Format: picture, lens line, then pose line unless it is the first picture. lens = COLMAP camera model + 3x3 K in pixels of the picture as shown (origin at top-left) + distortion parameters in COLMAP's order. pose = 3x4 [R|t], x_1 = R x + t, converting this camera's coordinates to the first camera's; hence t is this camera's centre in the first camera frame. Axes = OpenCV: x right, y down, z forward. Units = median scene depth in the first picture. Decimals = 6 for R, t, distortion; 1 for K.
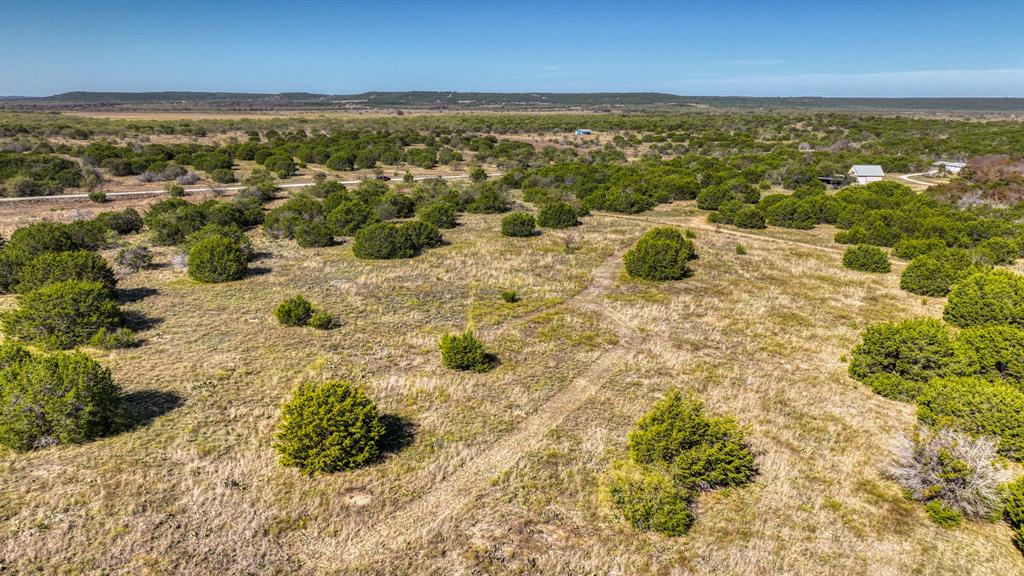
lens RADIAL K [[717.5, 0, 510.2], [0, 717.5, 288.6], [0, 0, 1]] dist [-0.005231, 0.023016]
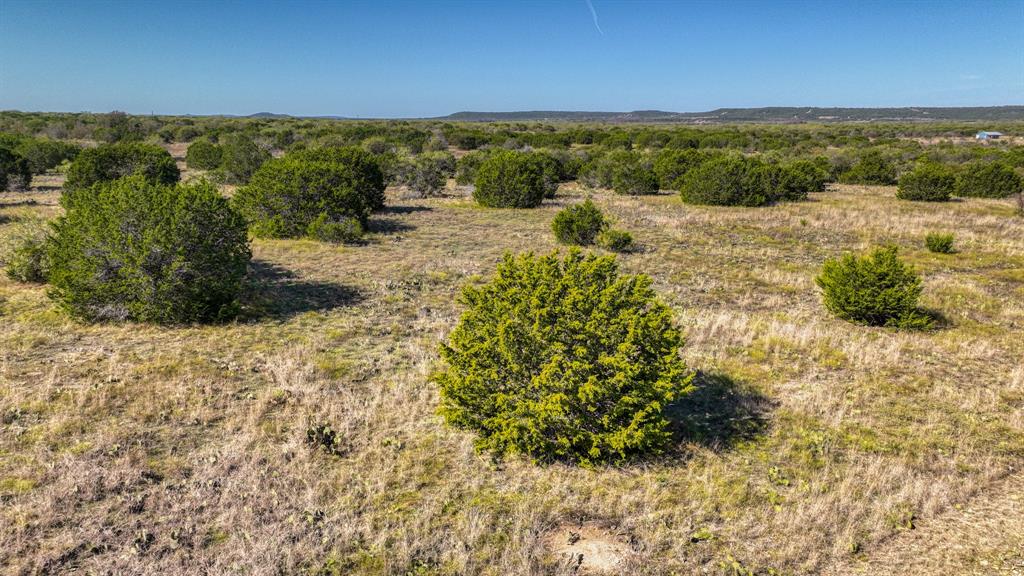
lens RADIAL K [[717.5, 0, 512.3], [0, 717.5, 288.1], [0, 0, 1]] dist [-0.005231, 0.023016]
pose [[0.894974, 0.099228, -0.434943, -0.067195], [-0.111019, 0.993817, -0.001711, 0.106968], [0.432084, 0.049818, 0.900457, 0.411536]]
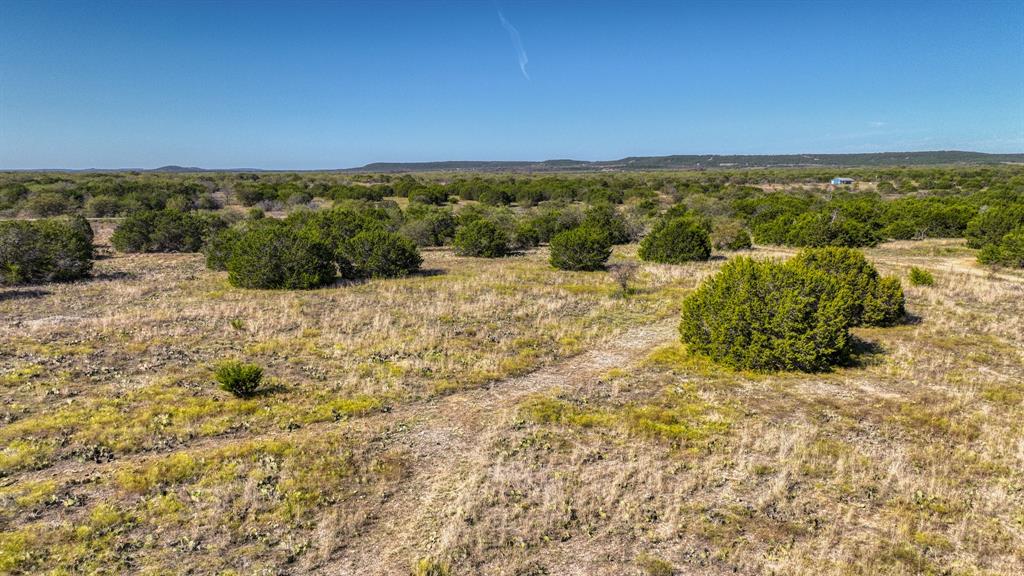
lens RADIAL K [[717.5, 0, 511.5], [0, 717.5, 289.8], [0, 0, 1]] dist [-0.005231, 0.023016]
pose [[0.937029, 0.044198, -0.346444, 0.310644], [-0.074692, 0.994370, -0.075162, -0.021091], [0.341171, 0.096306, 0.935055, 0.883386]]
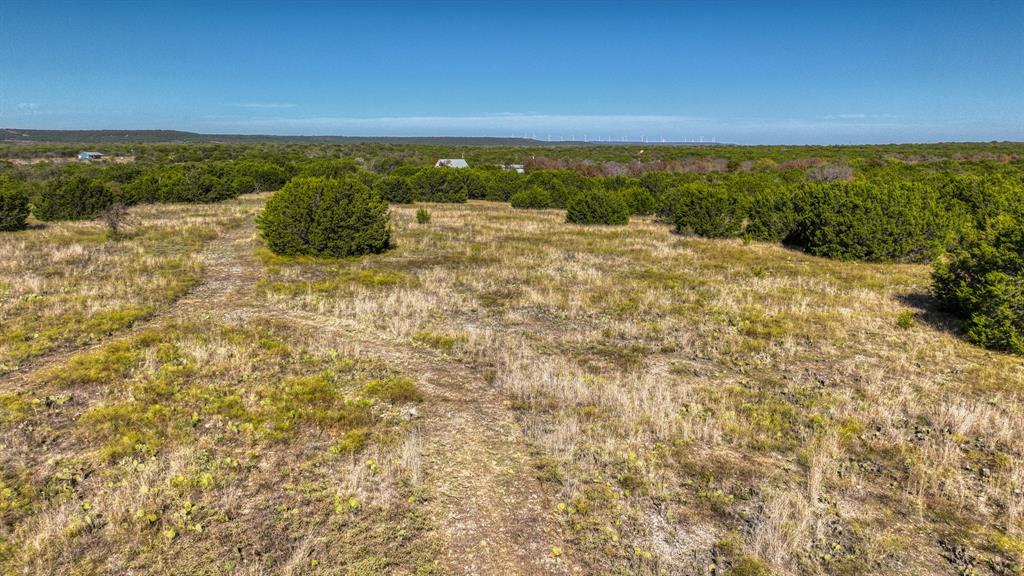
lens RADIAL K [[717.5, 0, 512.7], [0, 717.5, 284.6], [0, 0, 1]] dist [-0.005231, 0.023016]
pose [[0.807361, -0.117473, 0.578246, 0.019840], [0.152605, 0.988210, -0.012313, 0.044201], [-0.569982, 0.098185, 0.815770, 0.775147]]
